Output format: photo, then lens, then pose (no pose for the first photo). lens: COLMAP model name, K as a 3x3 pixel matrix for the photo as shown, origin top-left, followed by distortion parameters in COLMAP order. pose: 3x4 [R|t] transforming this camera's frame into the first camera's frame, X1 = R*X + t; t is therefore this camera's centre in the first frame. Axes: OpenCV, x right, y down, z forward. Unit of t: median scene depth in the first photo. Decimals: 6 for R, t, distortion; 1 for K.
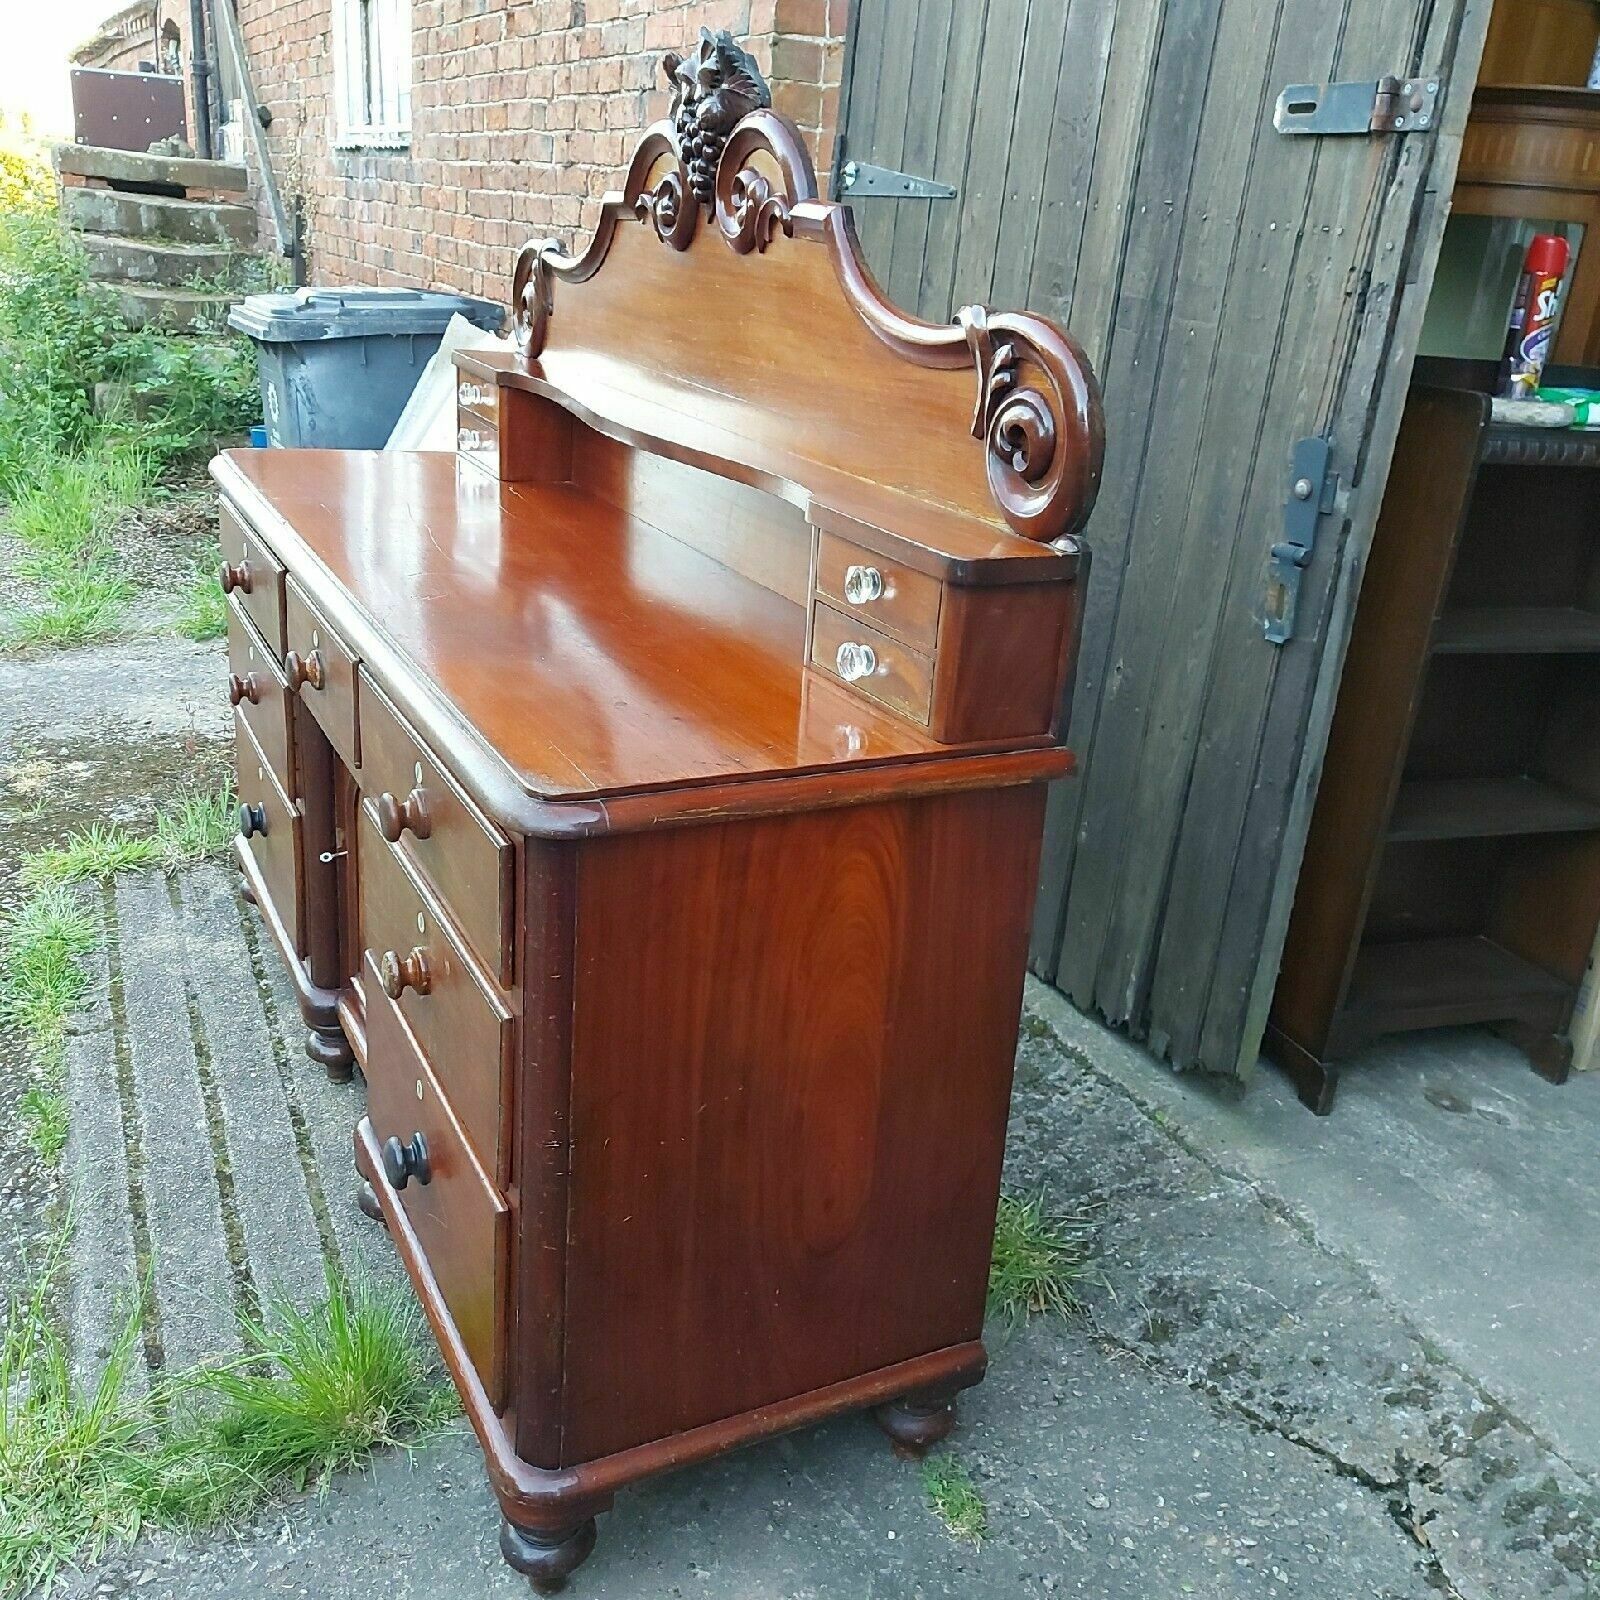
lens RADIAL K [[1535.6, 0, 784.9], [0, 1535.6, 806.6], [0, 0, 1]] dist [0.101850, -0.112734]
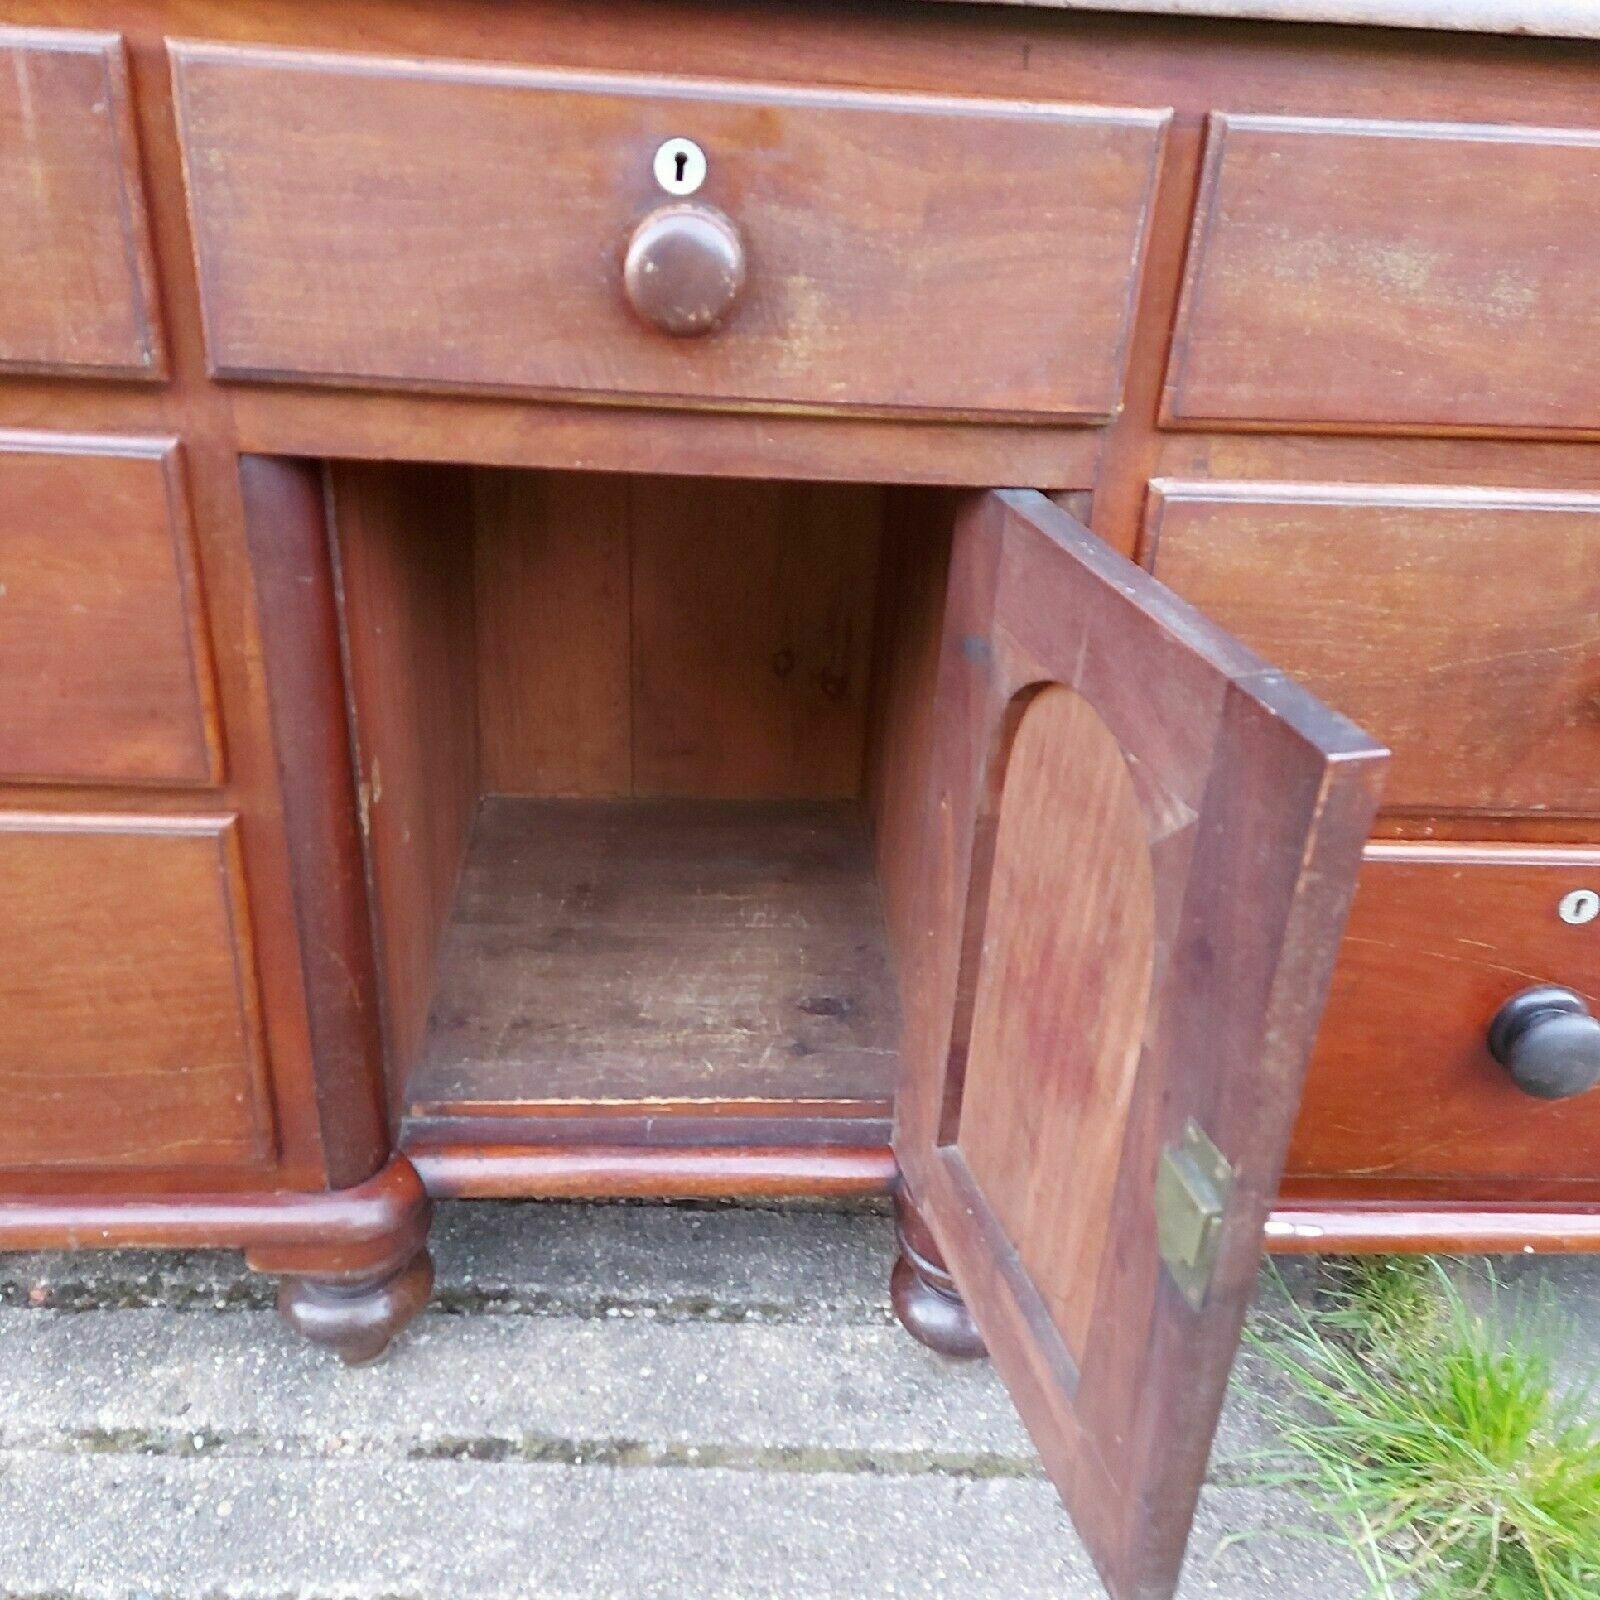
lens RADIAL K [[1526.8, 0, 792.2], [0, 1526.8, 804.6], [0, 0, 1]] dist [0.104346, -0.109651]
pose [[0.396318, -0.470230, 0.788552, -0.651381], [0.297816, 0.878285, 0.374061, -0.108295], [-0.868468, 0.086596, 0.488123, 0.855867]]
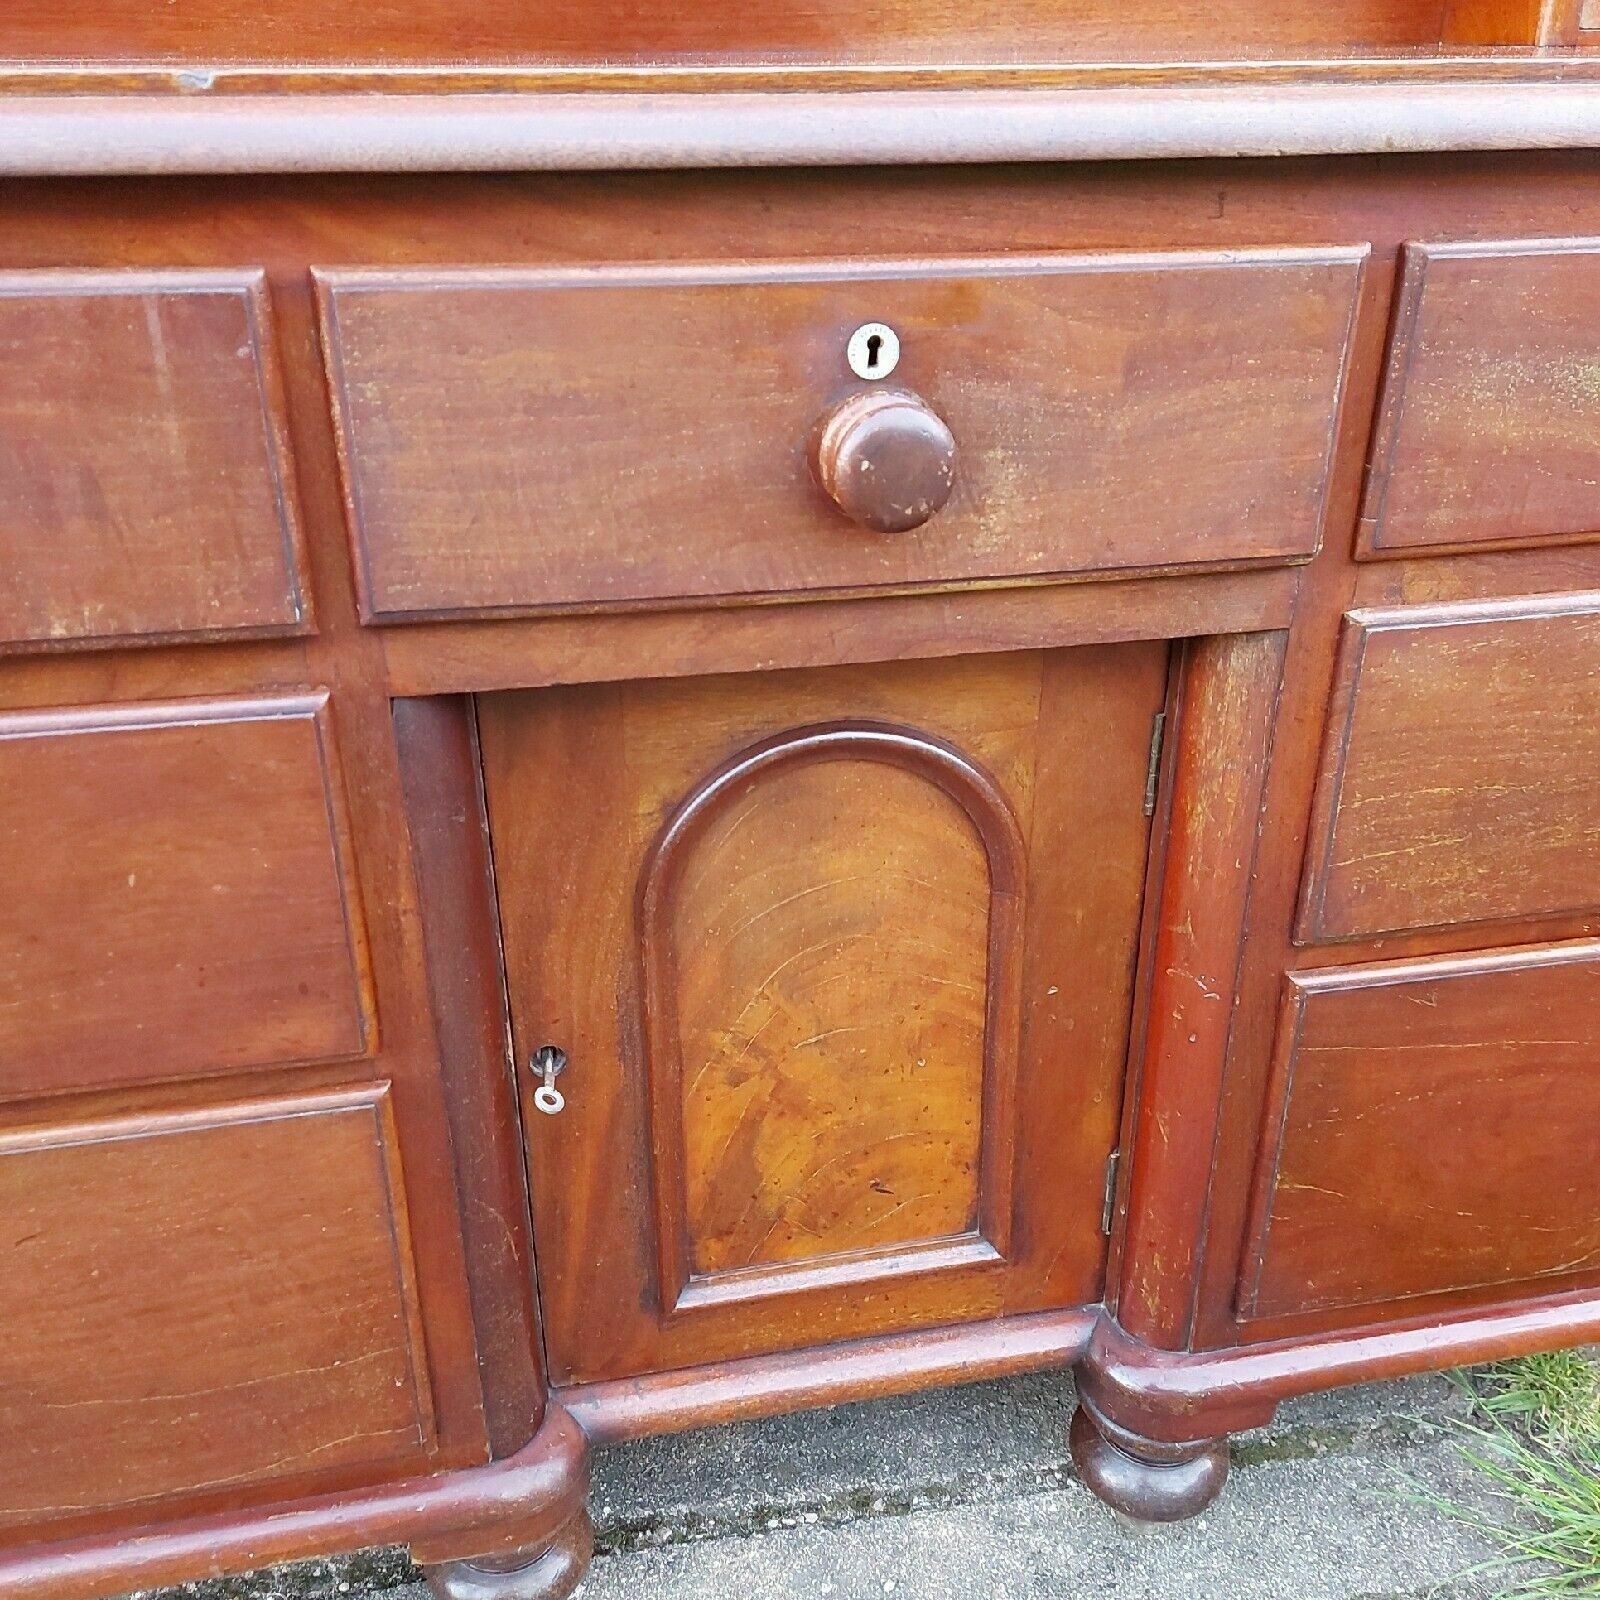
lens RADIAL K [[1536.8, 0, 794.4], [0, 1536.8, 805.7], [0, 0, 1]] dist [0.112883, -0.133925]
pose [[0.253547, -0.491126, 0.833372, -0.638578], [0.361159, 0.847287, 0.389447, -0.163757], [-0.897373, 0.202236, 0.392202, 0.943915]]
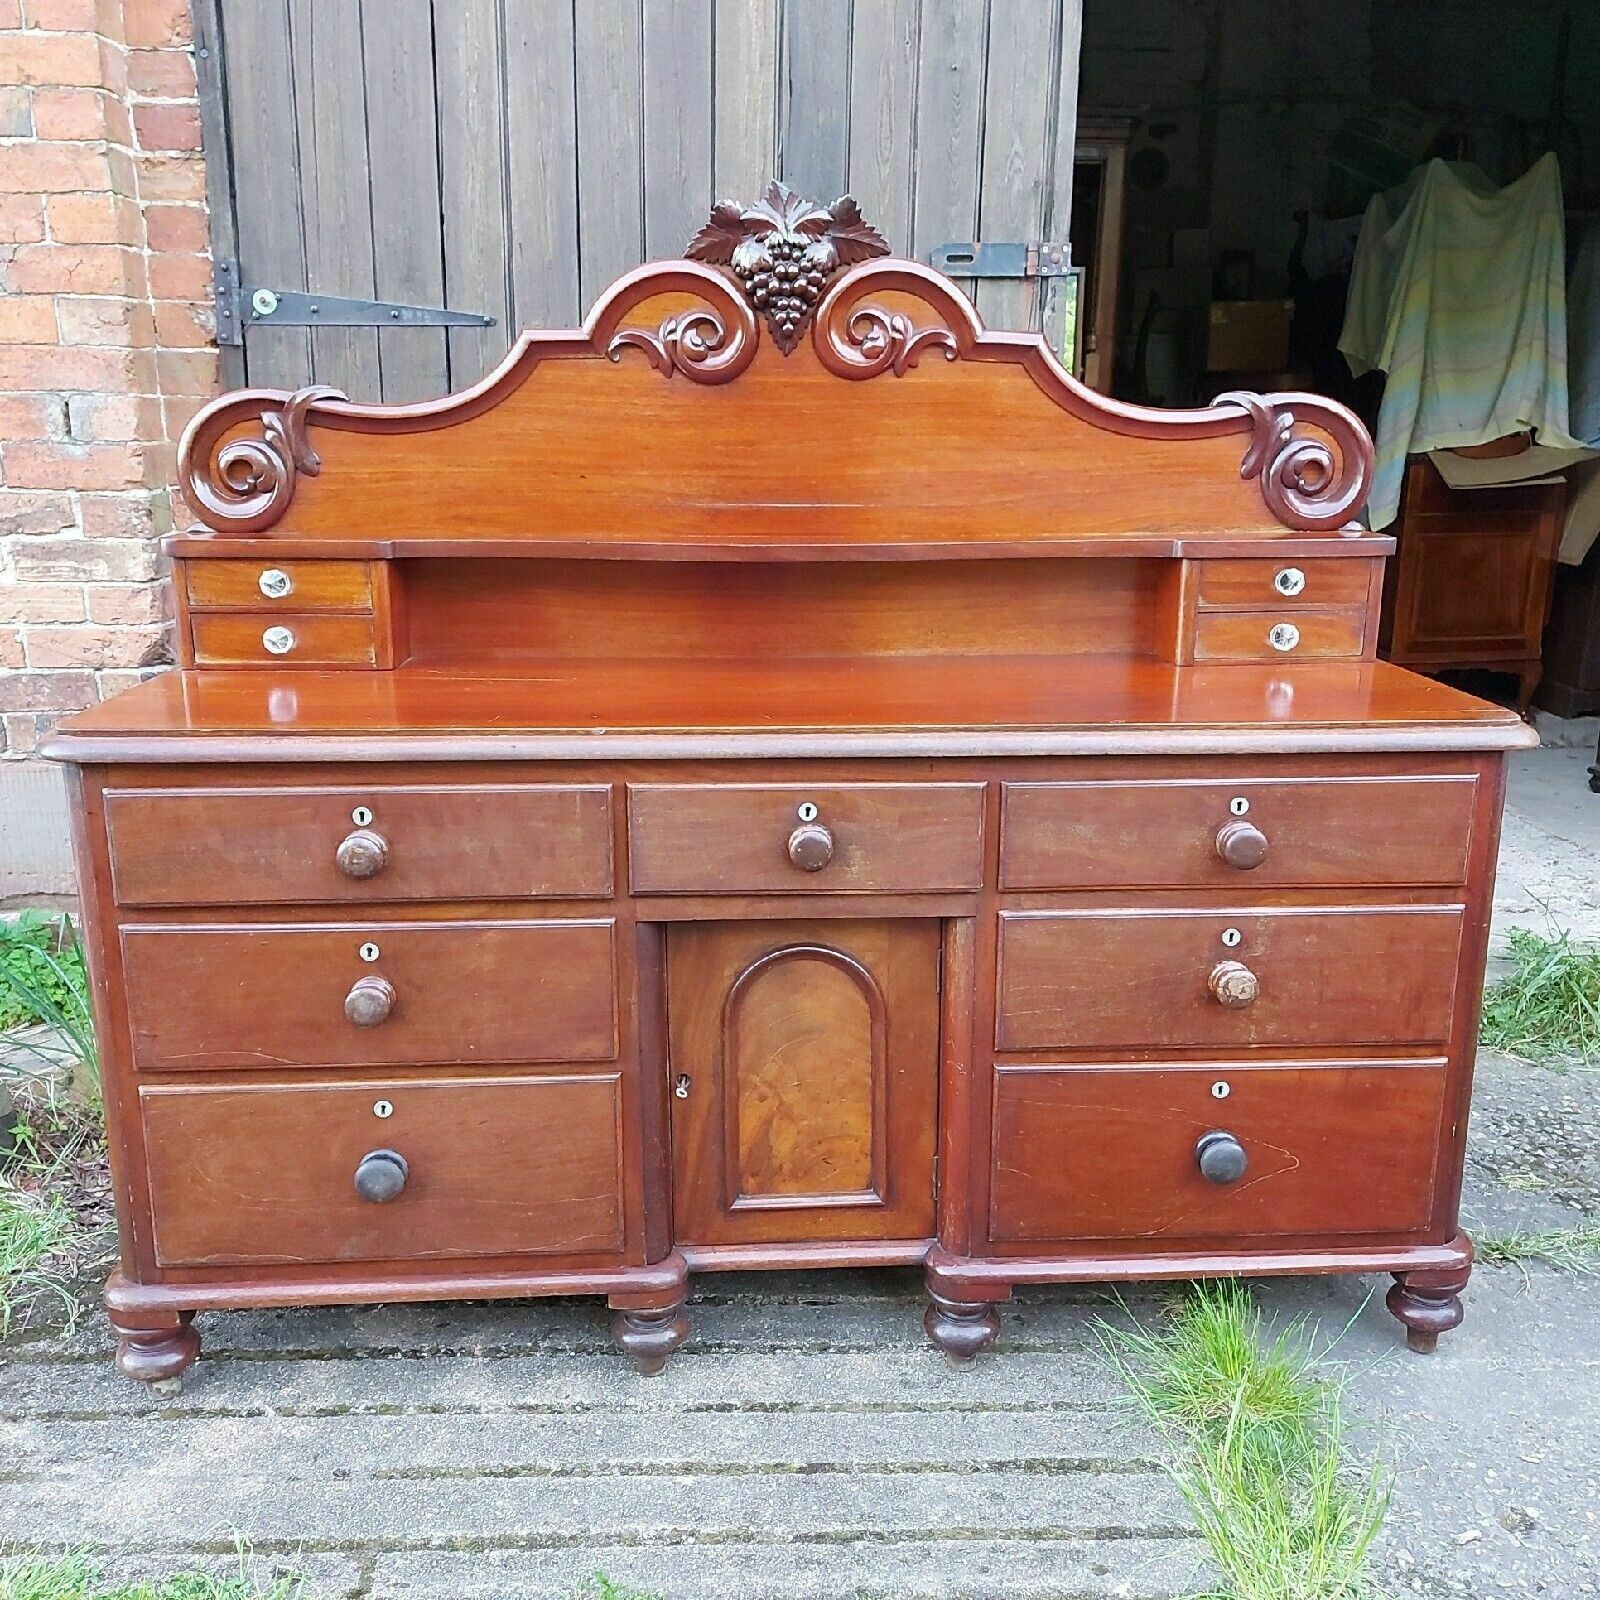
lens RADIAL K [[1536.8, 0, 794.4], [0, 1536.8, 805.7], [0, 0, 1]] dist [0.112883, -0.133925]
pose [[0.391398, -0.298009, 0.870631, -1.145982], [0.349201, 0.923442, 0.159101, -0.269359], [-0.851391, 0.241753, 0.465499, 0.600722]]
